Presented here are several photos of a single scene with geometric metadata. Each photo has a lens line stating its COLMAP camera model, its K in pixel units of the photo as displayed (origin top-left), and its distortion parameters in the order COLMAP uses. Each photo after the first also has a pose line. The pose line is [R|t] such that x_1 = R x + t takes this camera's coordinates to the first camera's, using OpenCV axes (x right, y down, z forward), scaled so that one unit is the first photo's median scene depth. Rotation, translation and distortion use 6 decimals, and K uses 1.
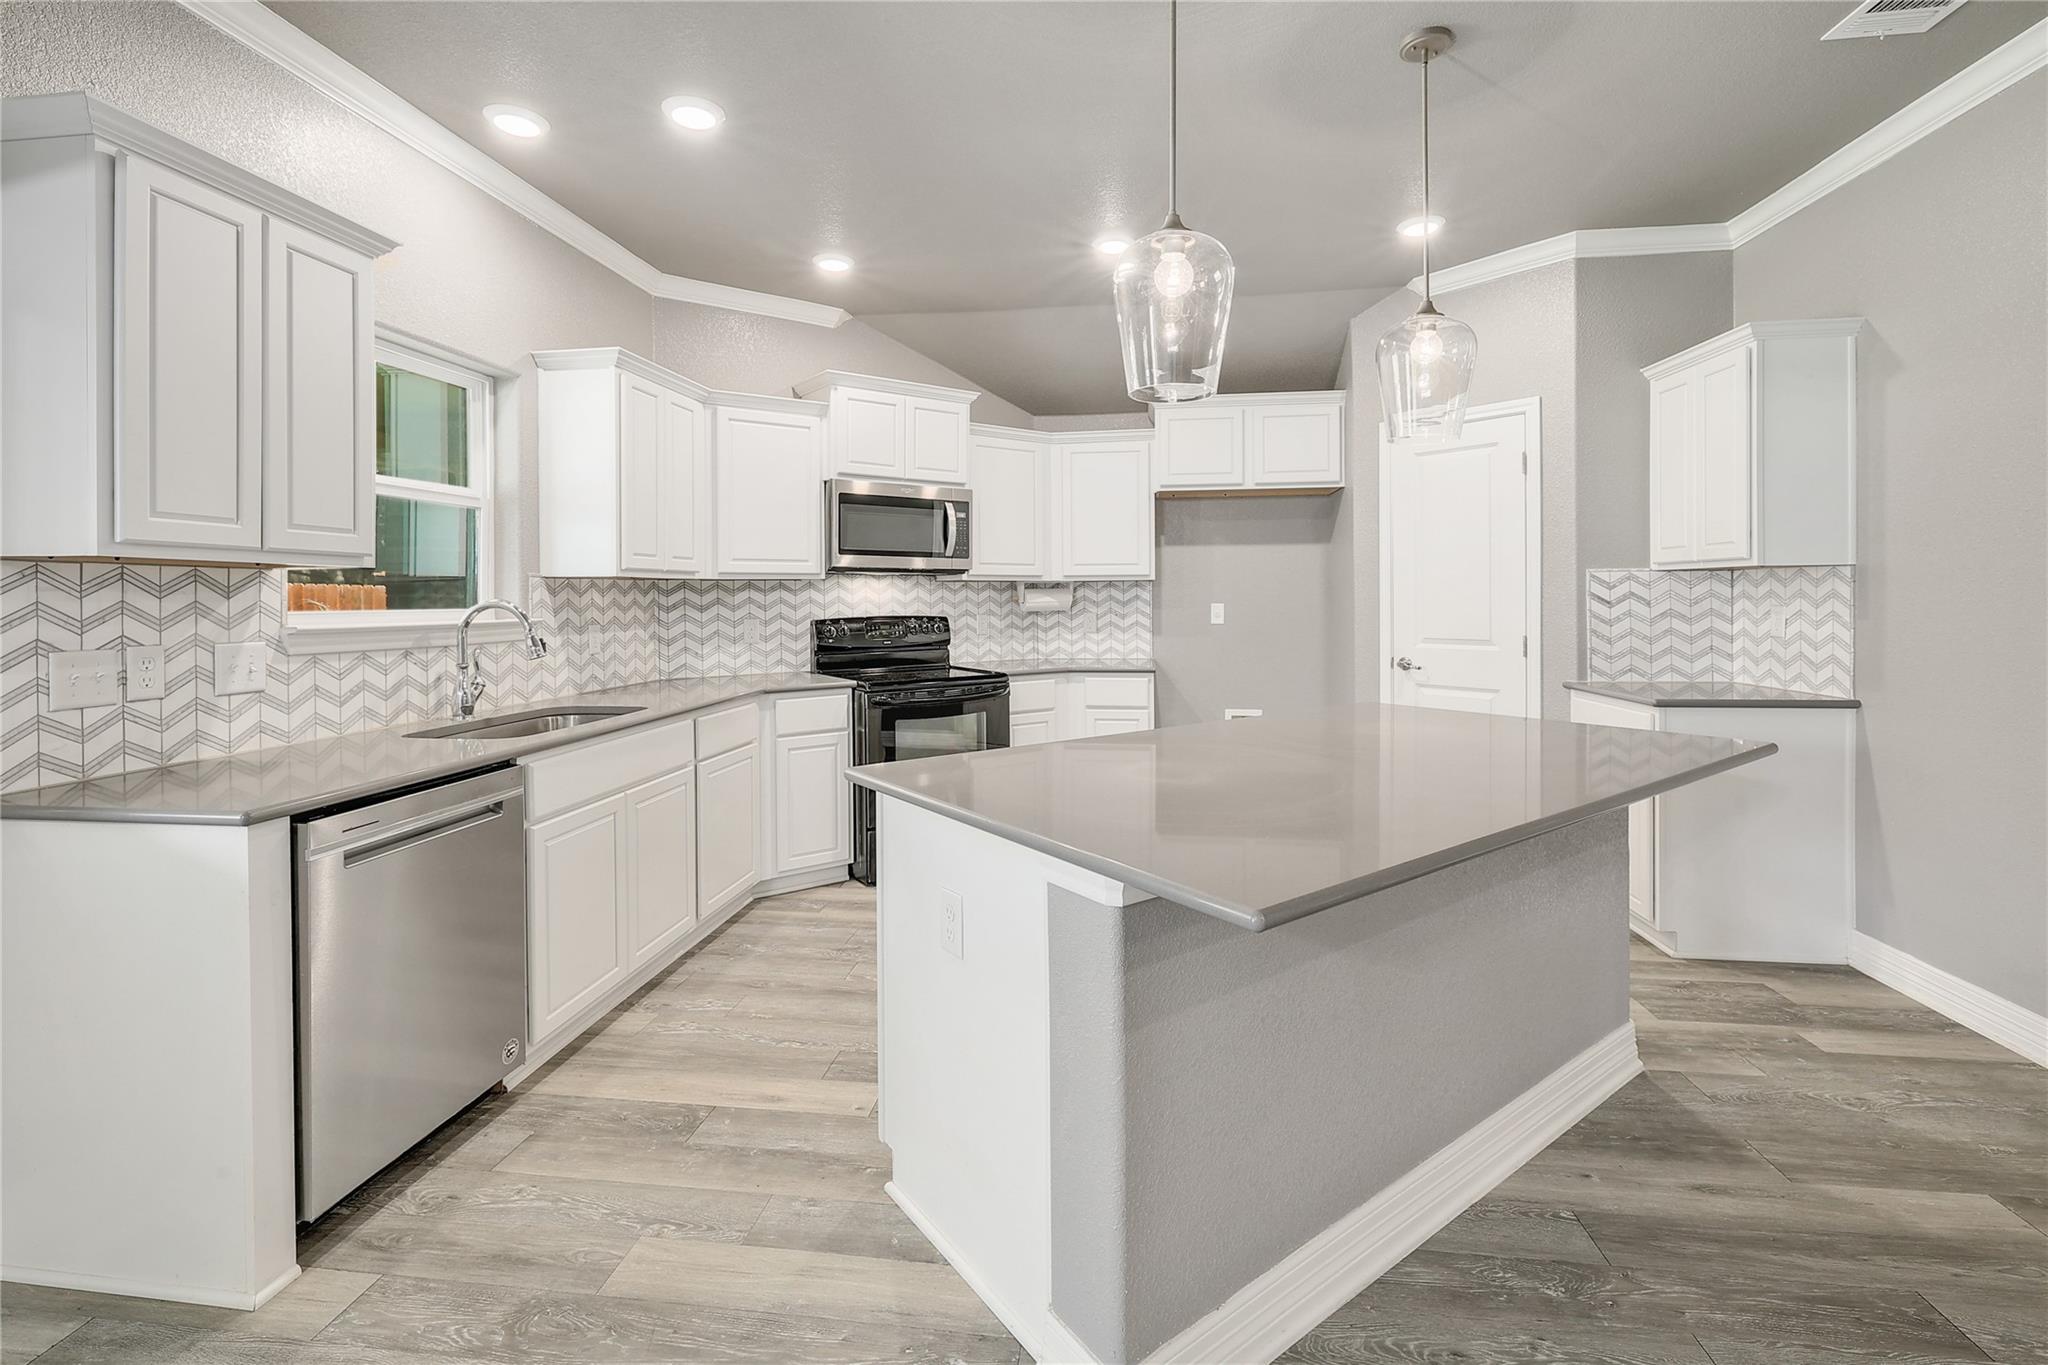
lens RADIAL K [[899.2, 0, 1019.4], [0, 899.2, 602.4], [0, 0, 1]] dist [-0.002512, 0.000543]
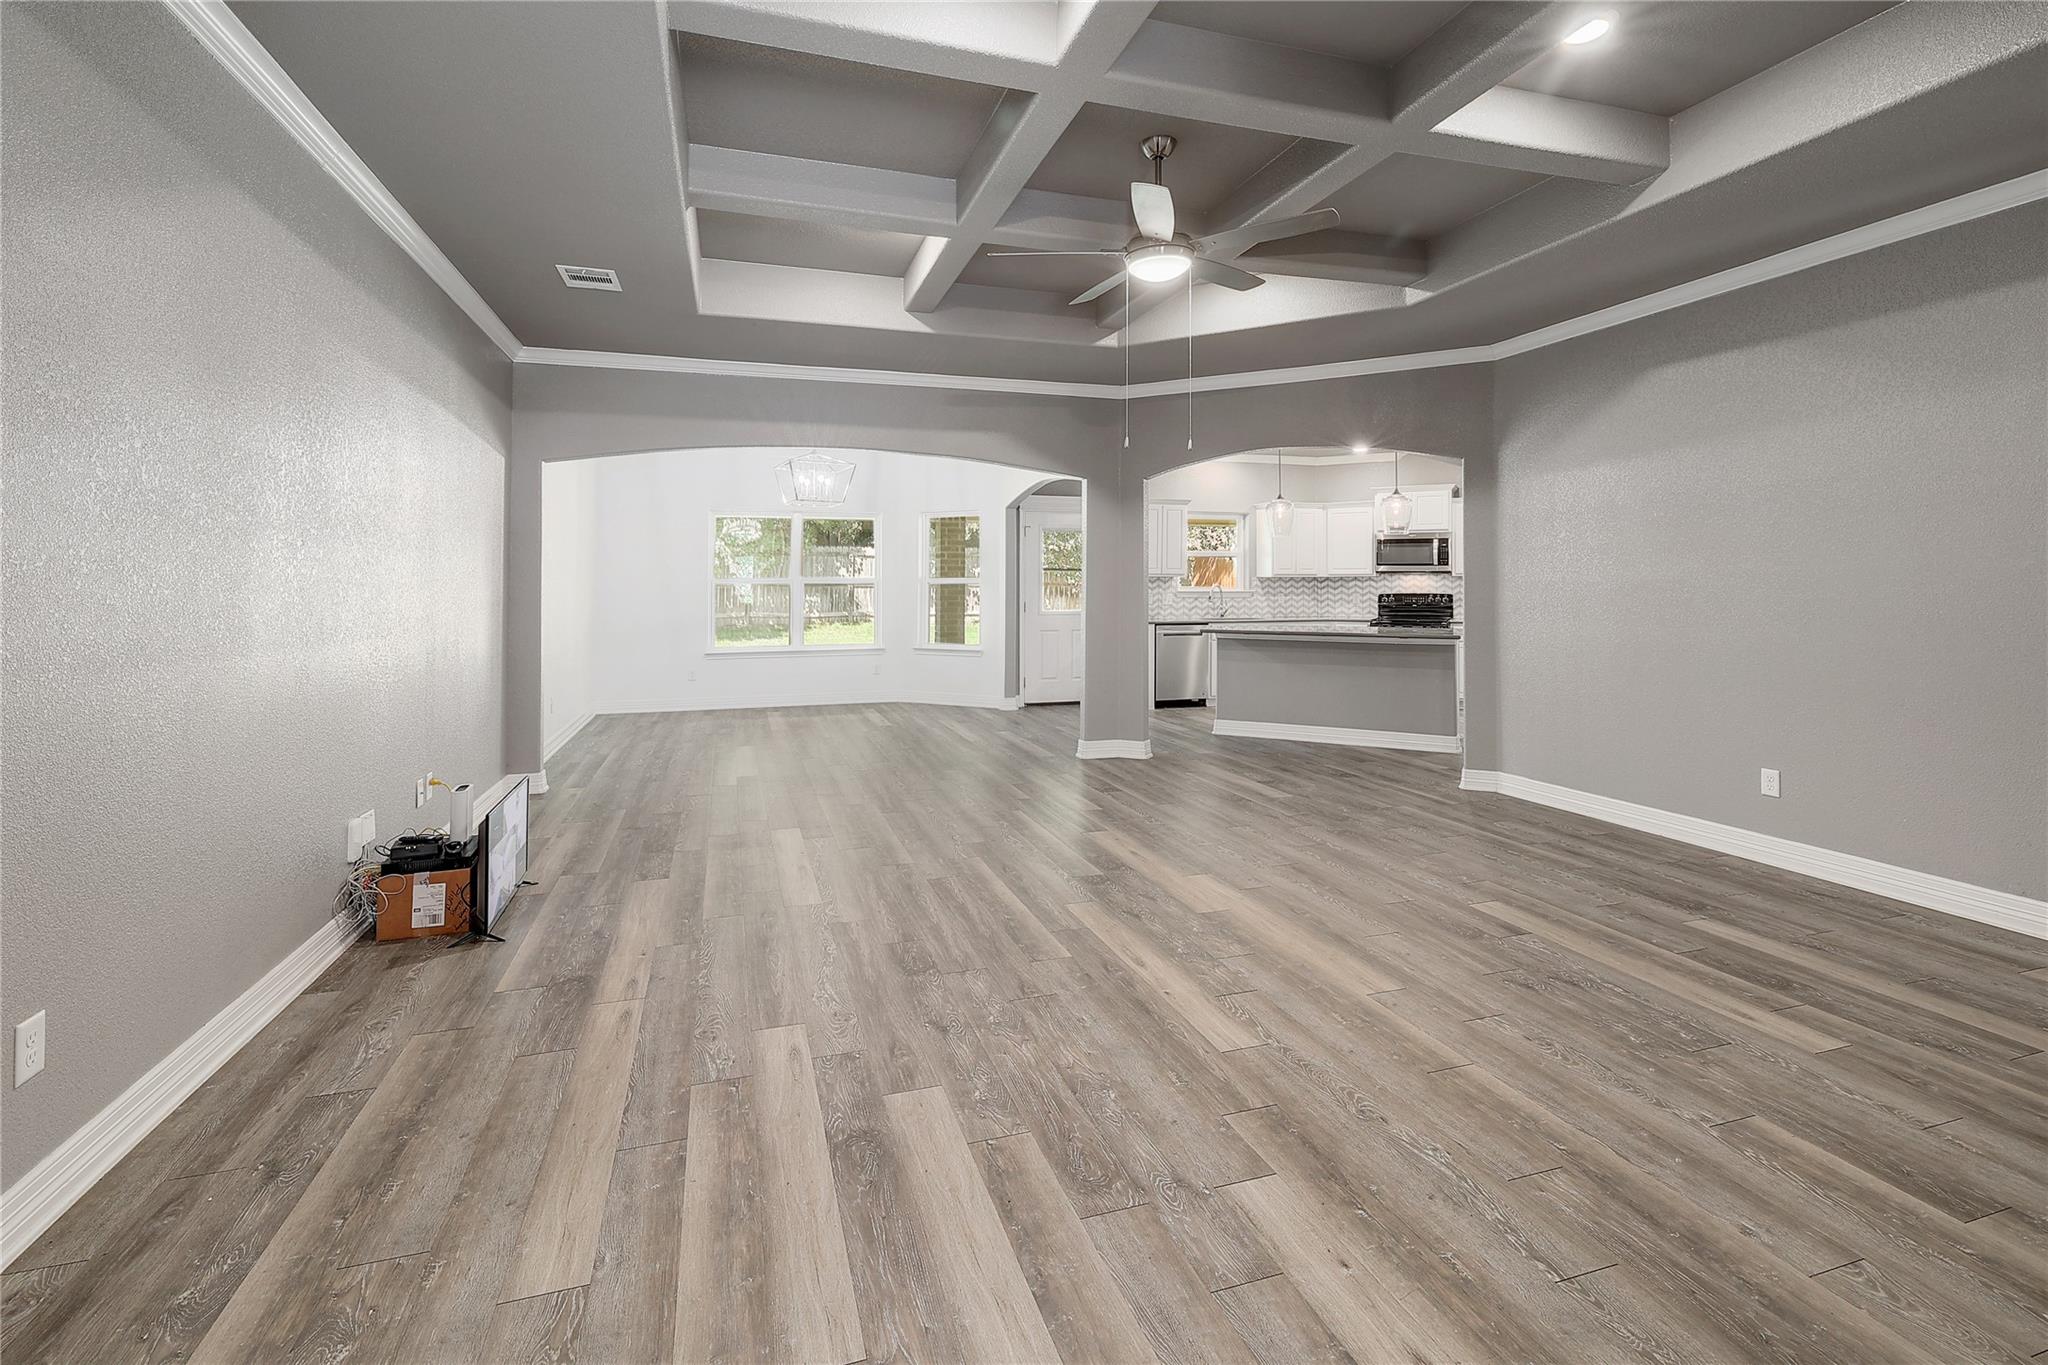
lens RADIAL K [[917.0, 0, 1027.7], [0, 917.0, 575.3], [0, 0, 1]] dist [-0.001265, 0.000346]
pose [[0.435103, -0.004011, -0.900372, 1.752229], [-0.007581, 0.999938, -0.008118, -0.003187], [0.900349, 0.010358, 0.435046, -0.960080]]
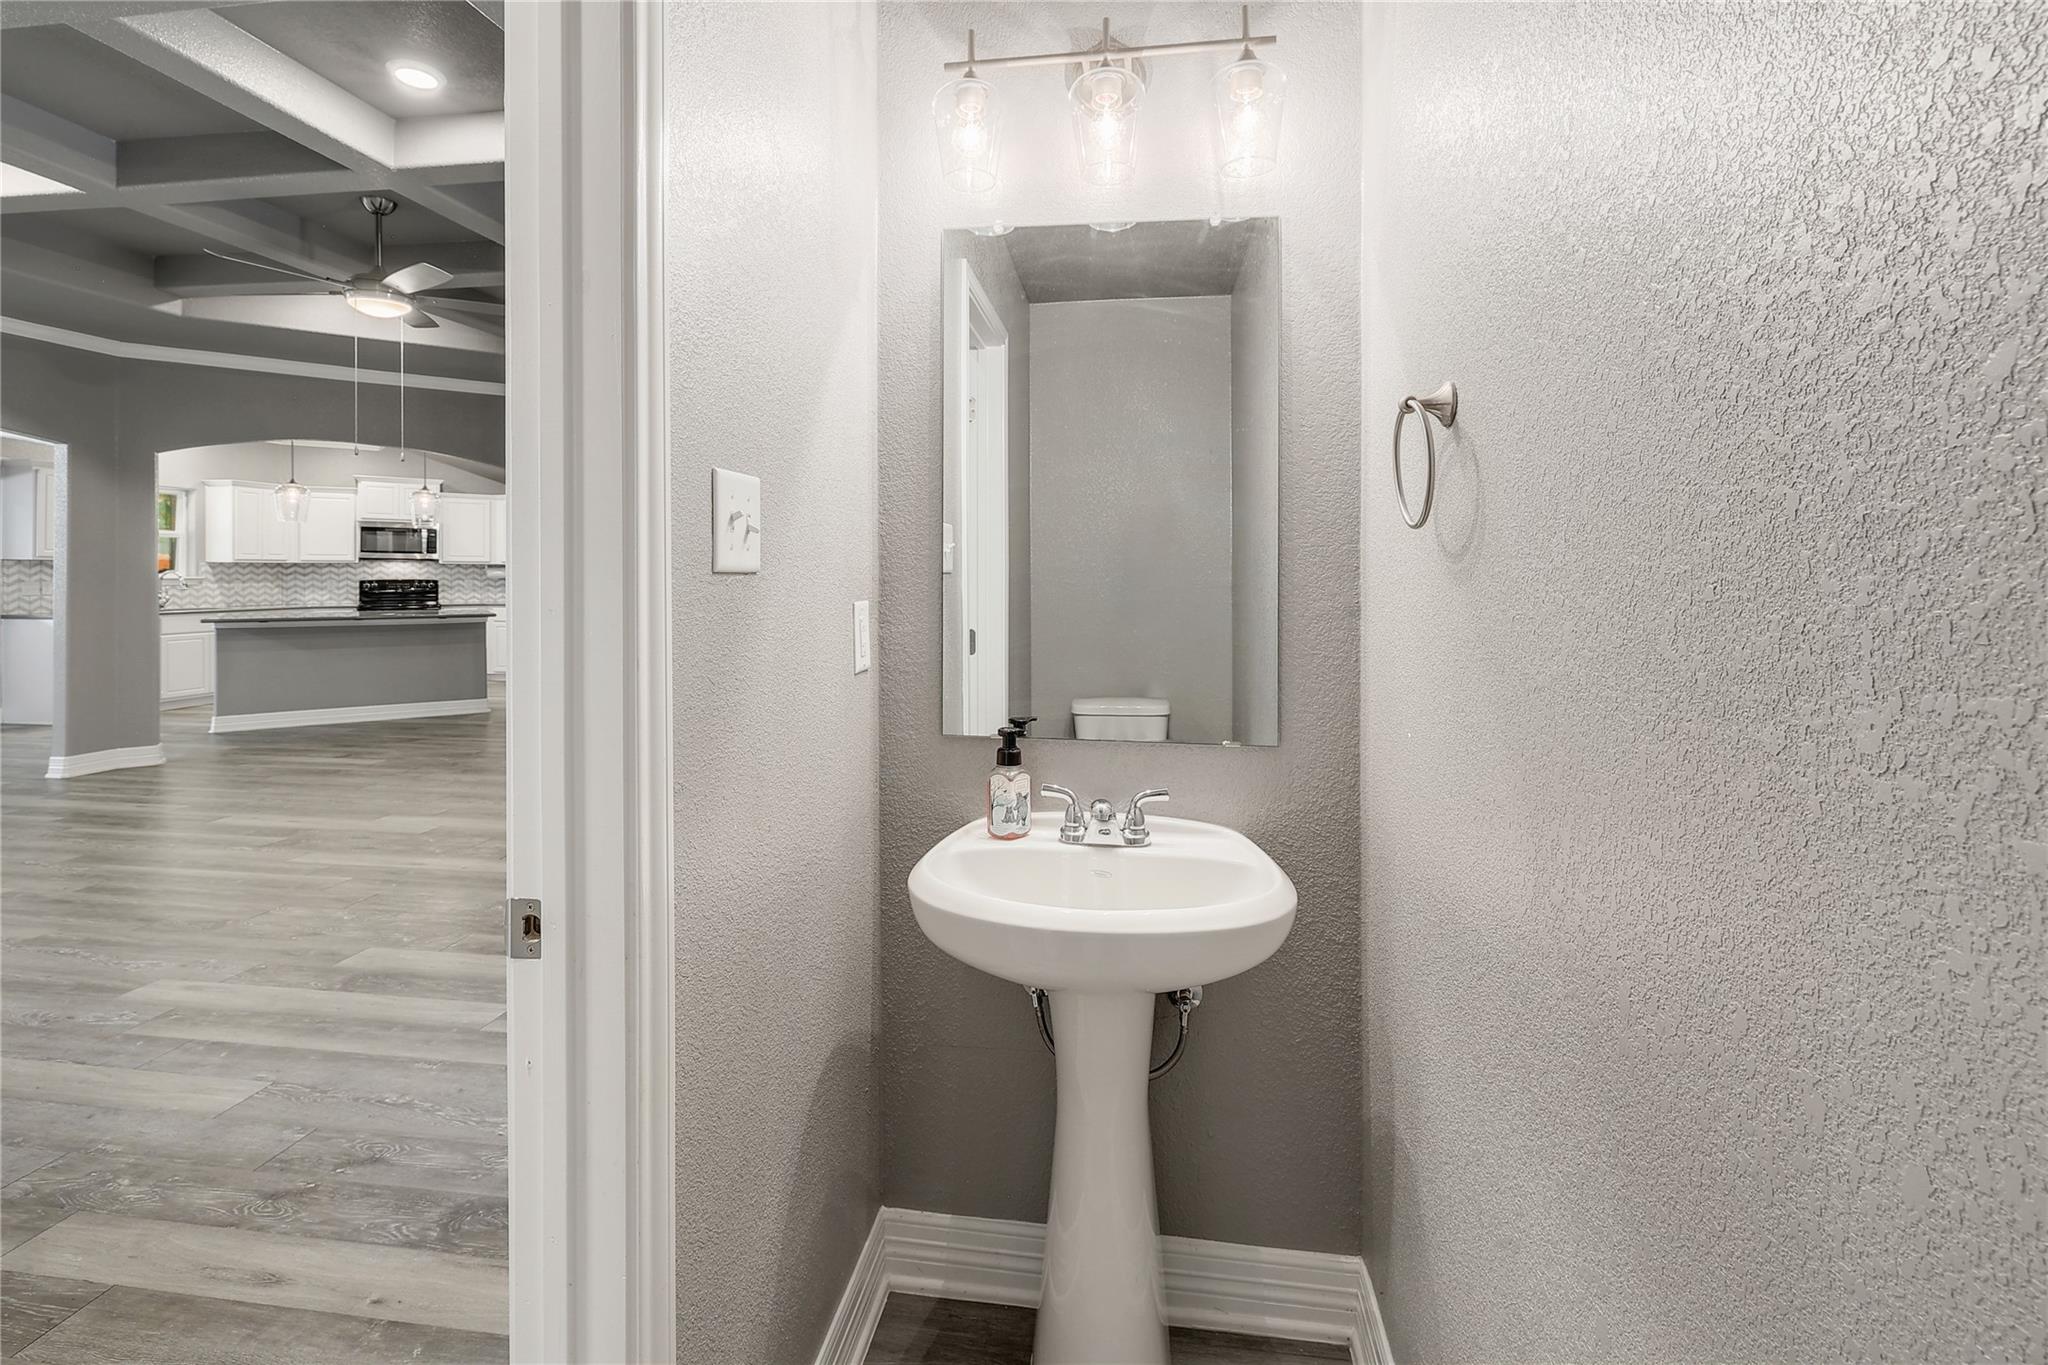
lens RADIAL K [[913.7, 0, 1010.5], [0, 913.7, 579.4], [0, 0, 1]] dist [0.005921, 0.000672]
pose [[0.999856, 0.009590, -0.013968, 1.755894], [-0.009573, 0.999953, 0.001295, -0.002913], [0.013980, -0.001161, 0.999902, -1.580332]]
